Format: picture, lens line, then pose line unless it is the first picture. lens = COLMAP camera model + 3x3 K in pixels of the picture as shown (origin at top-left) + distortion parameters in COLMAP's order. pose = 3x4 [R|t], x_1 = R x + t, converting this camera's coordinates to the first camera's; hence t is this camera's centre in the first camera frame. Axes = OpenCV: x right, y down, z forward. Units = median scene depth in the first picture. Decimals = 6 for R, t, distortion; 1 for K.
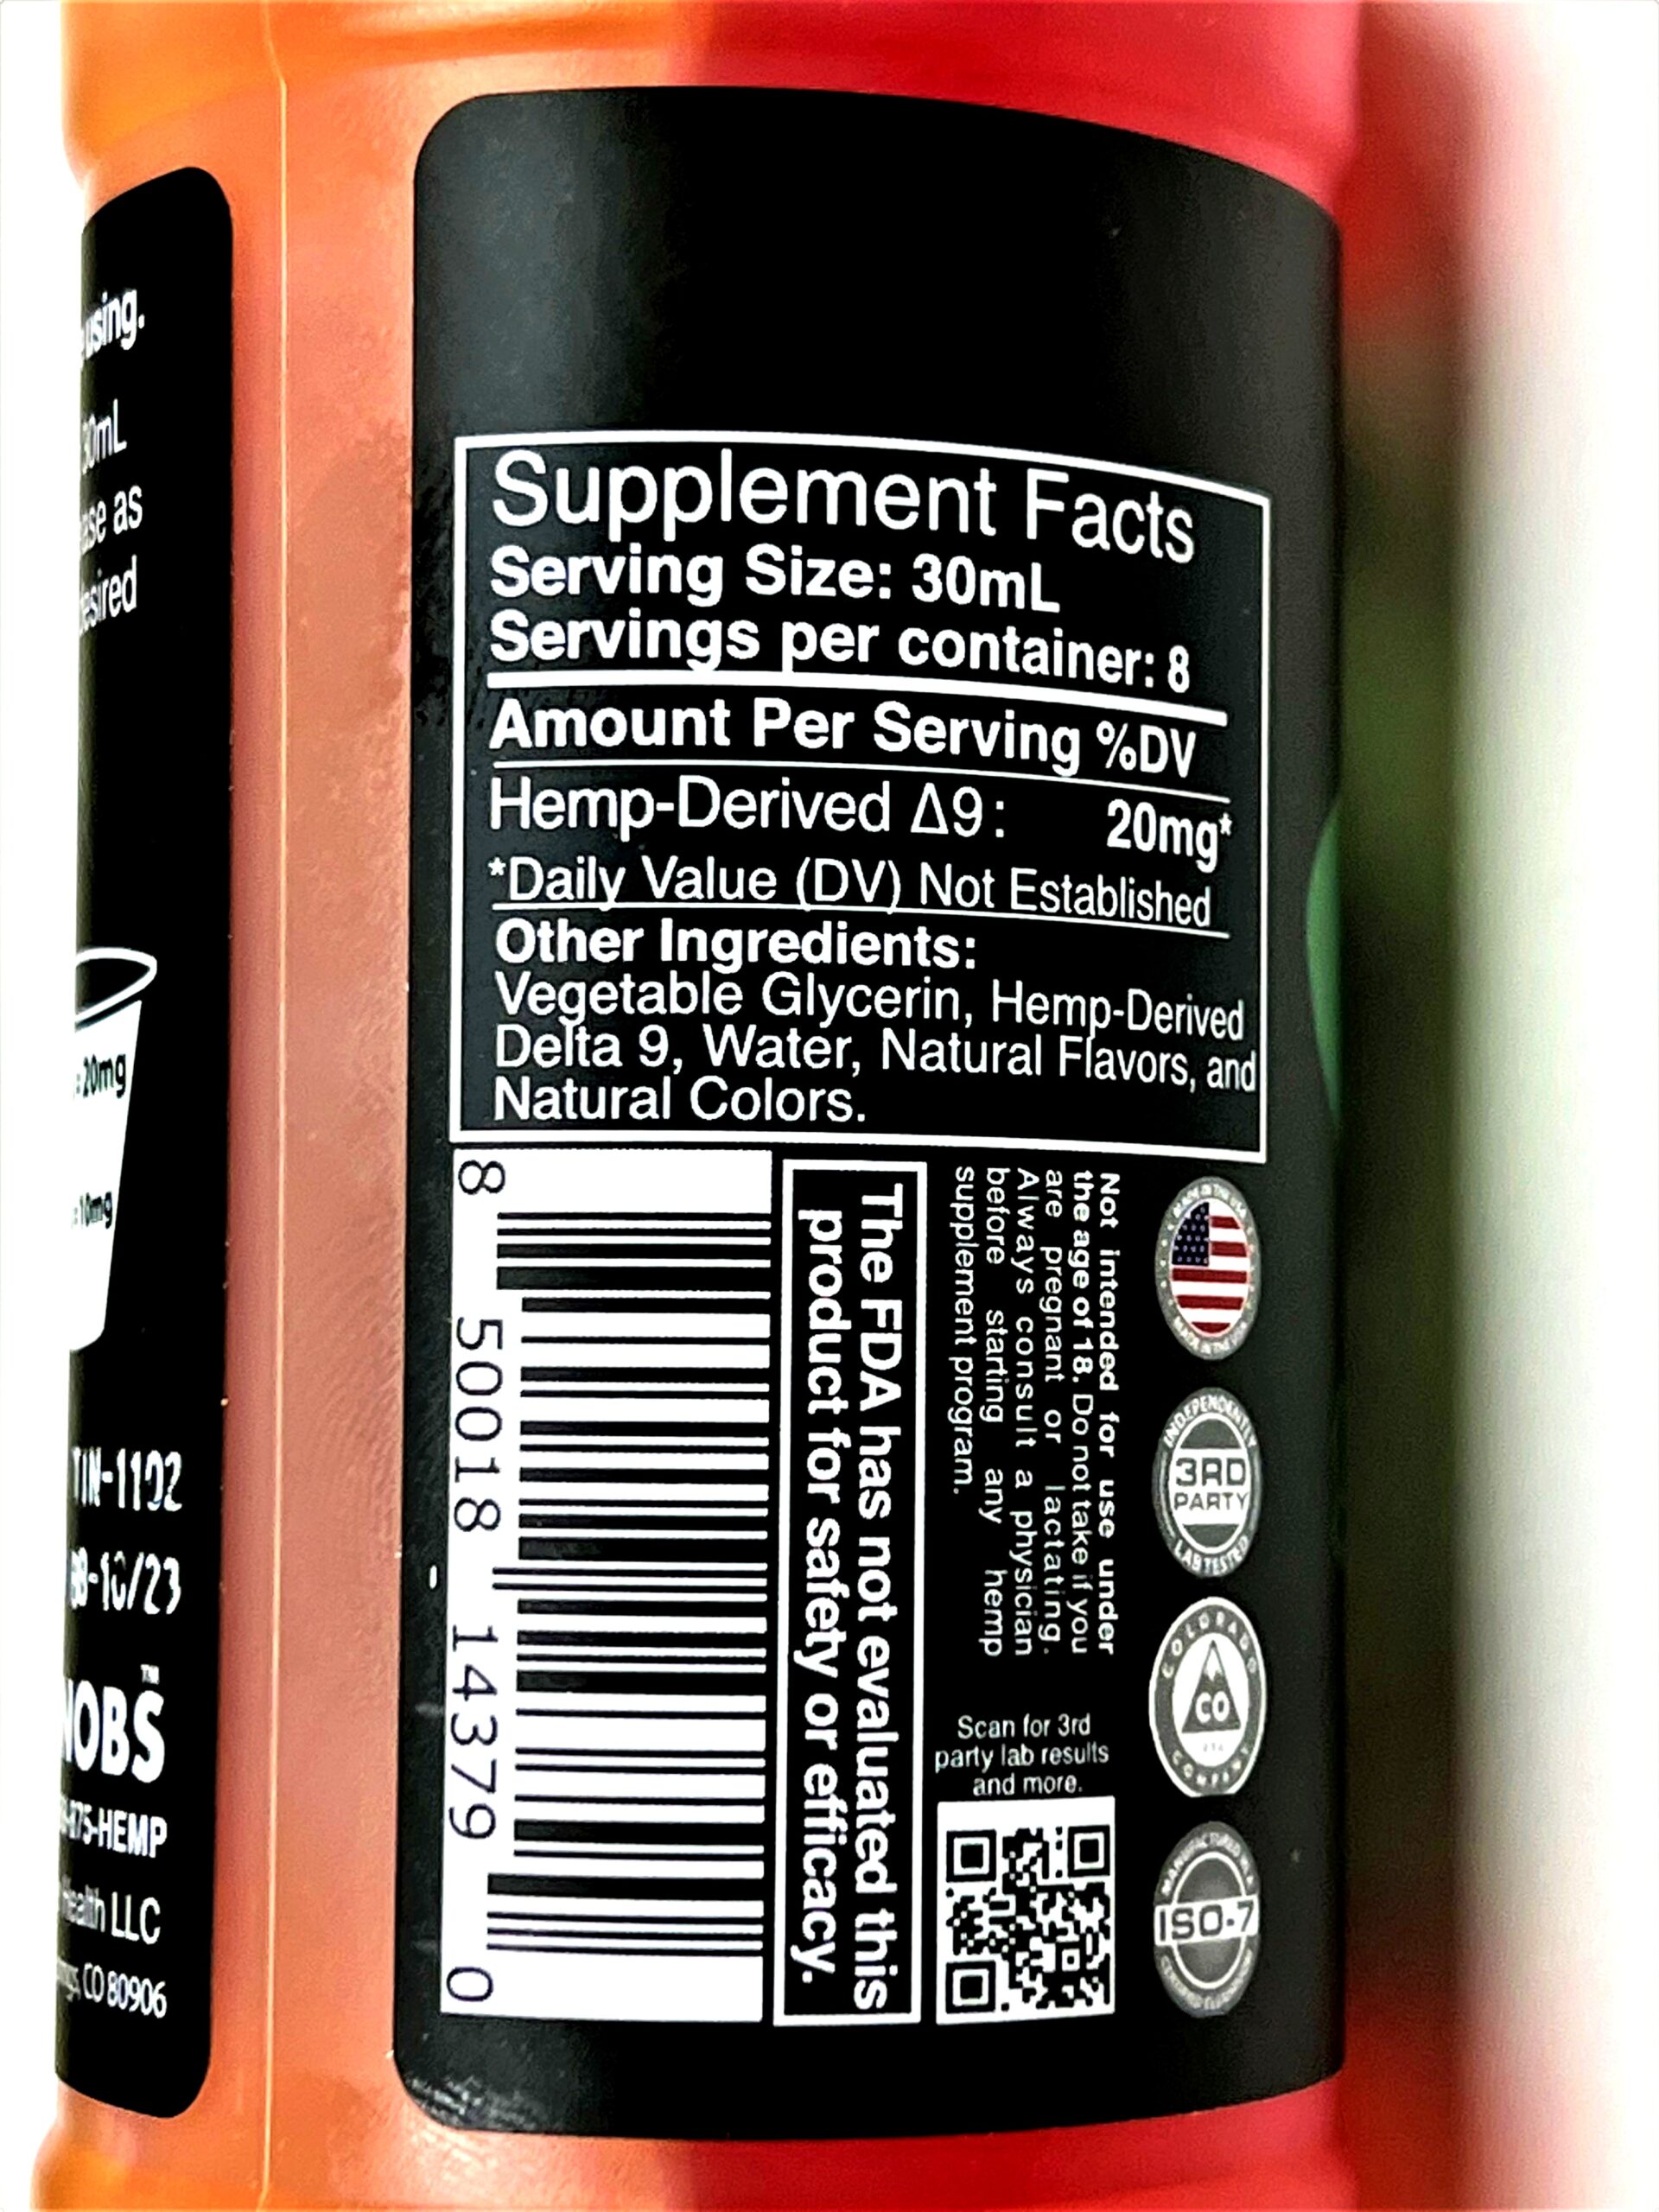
lens RADIAL K [[5057.4, 0, 829.5], [0, 5057.4, 1106.0], [0, 0, 1]] dist [0.117189, -0.582338]
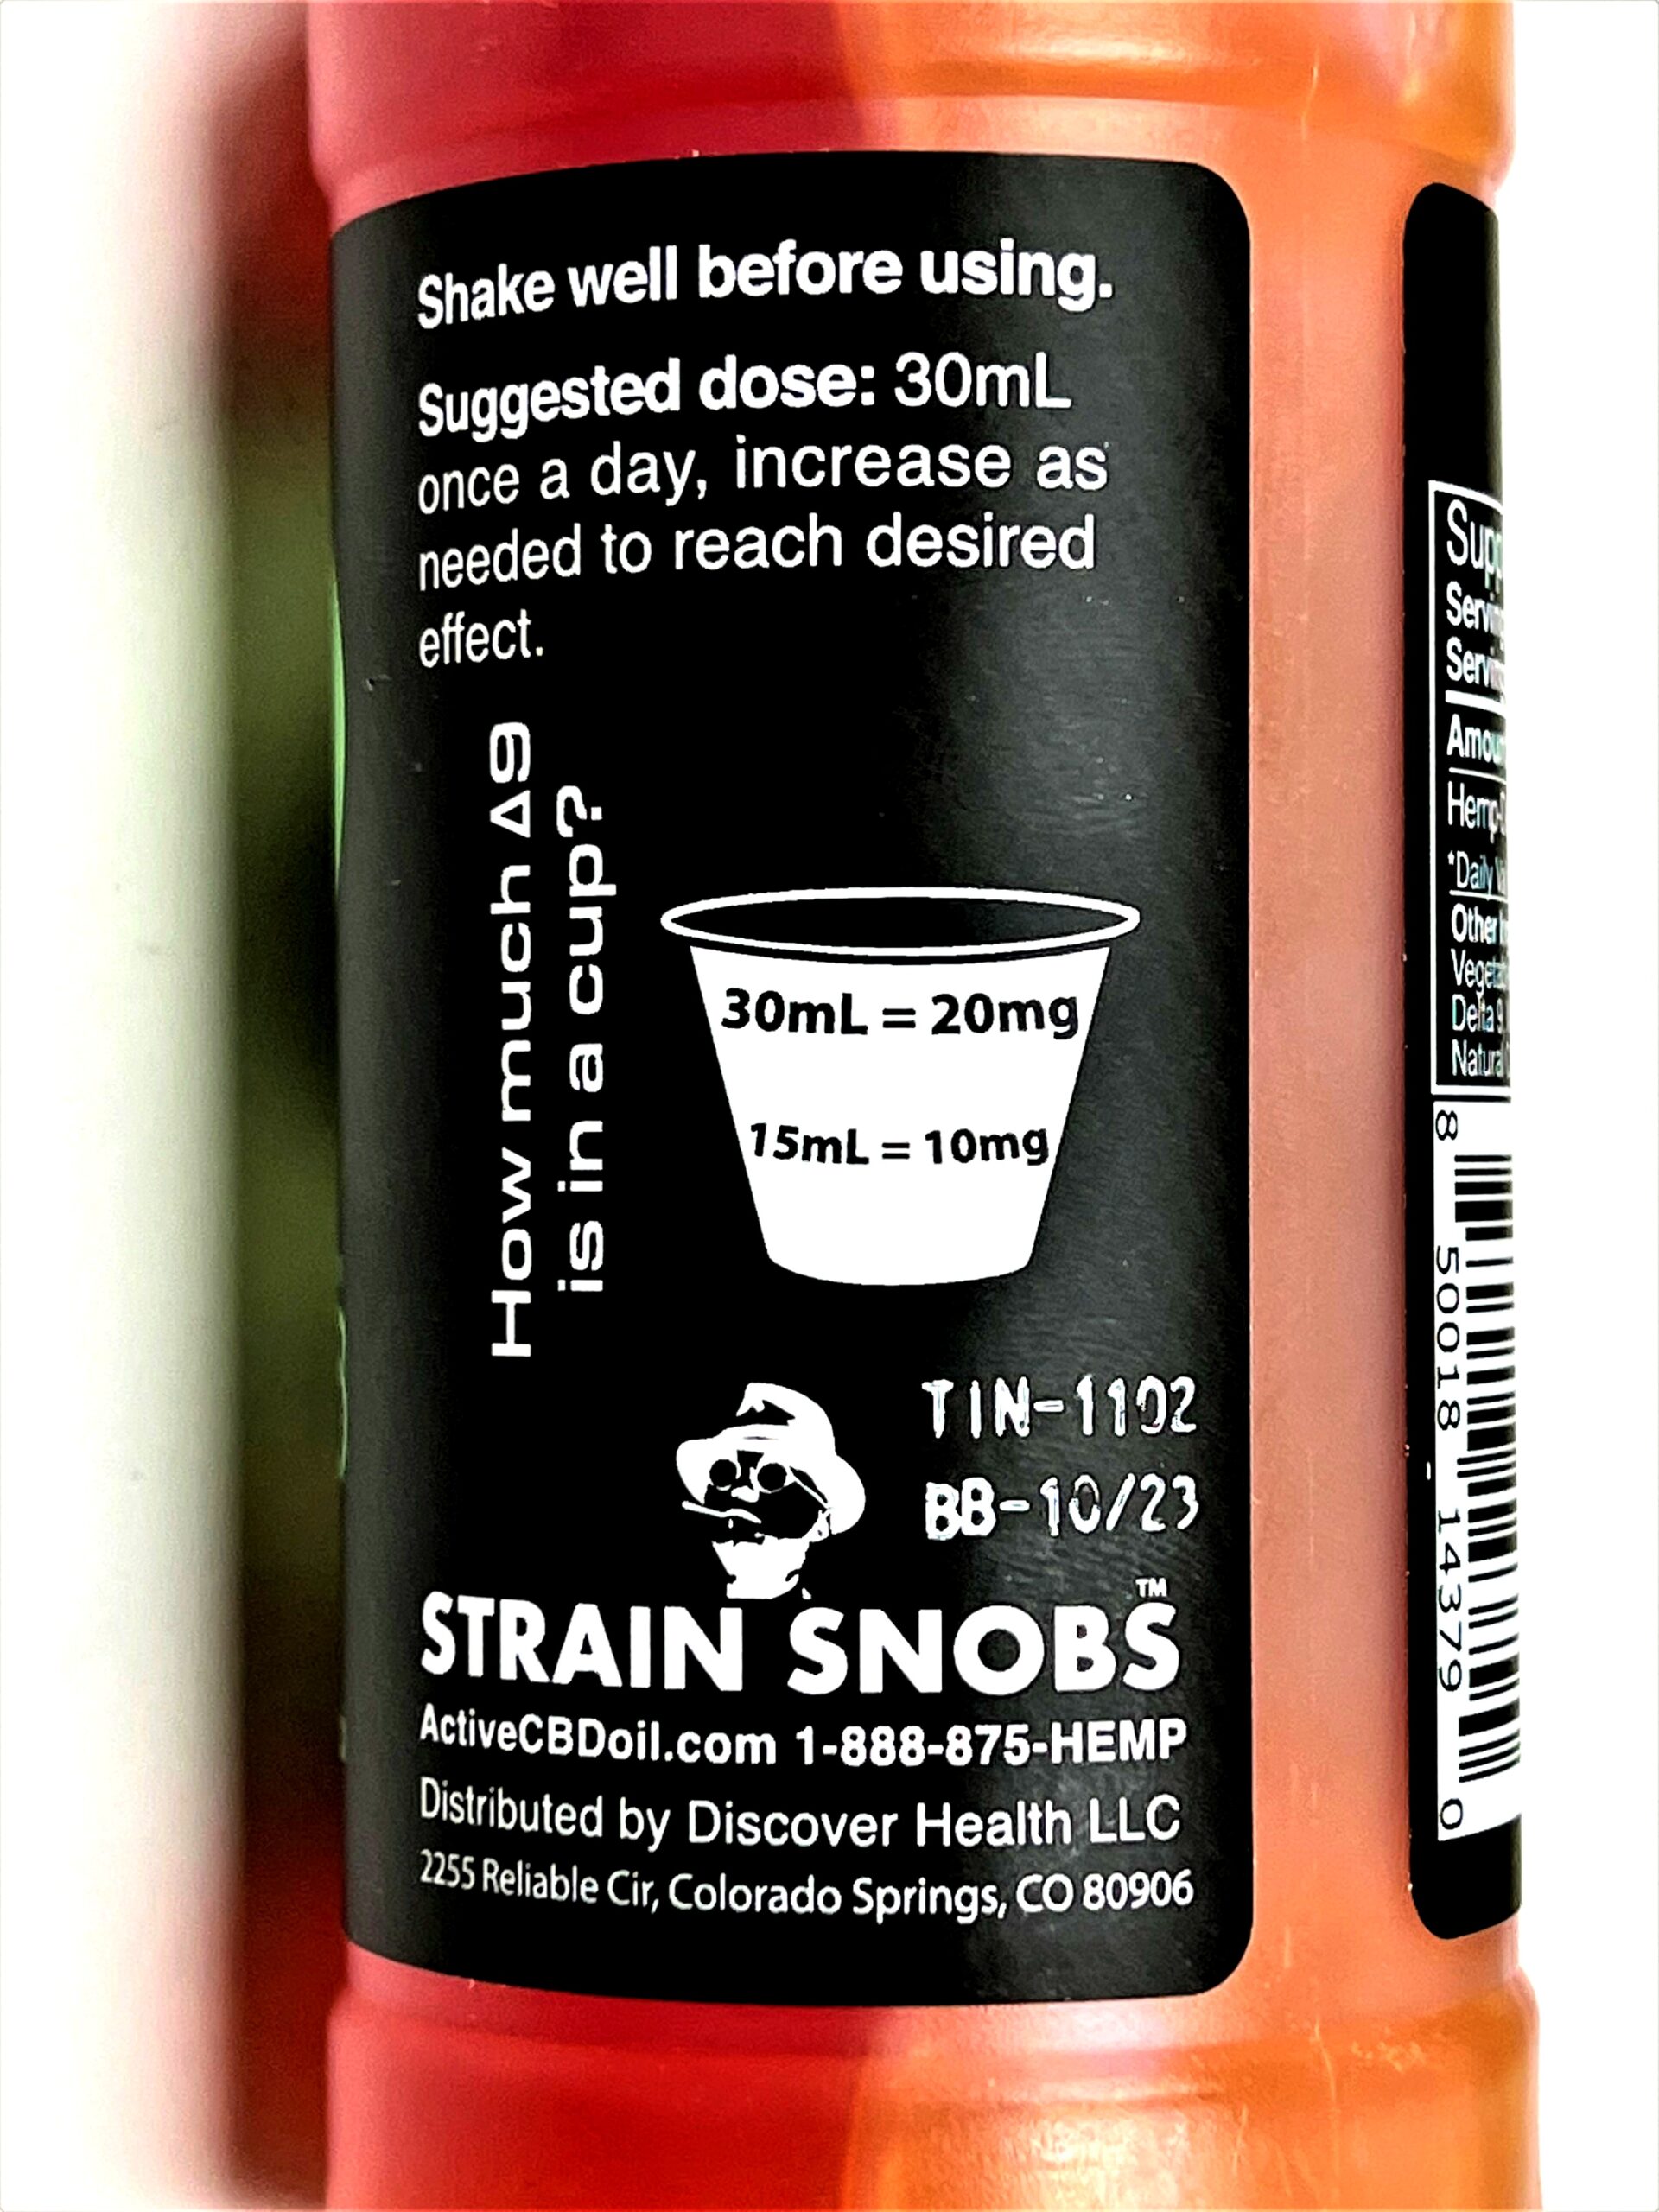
lens RADIAL K [[5057.4, 0, 829.5], [0, 5057.4, 1106.0], [0, 0, 1]] dist [0.117189, -0.582338]
pose [[0.276339, -0.002402, 0.961057, -1.222344], [-0.045808, 0.998827, 0.015668, -0.002096], [-0.959968, -0.048354, 0.275905, 0.812609]]
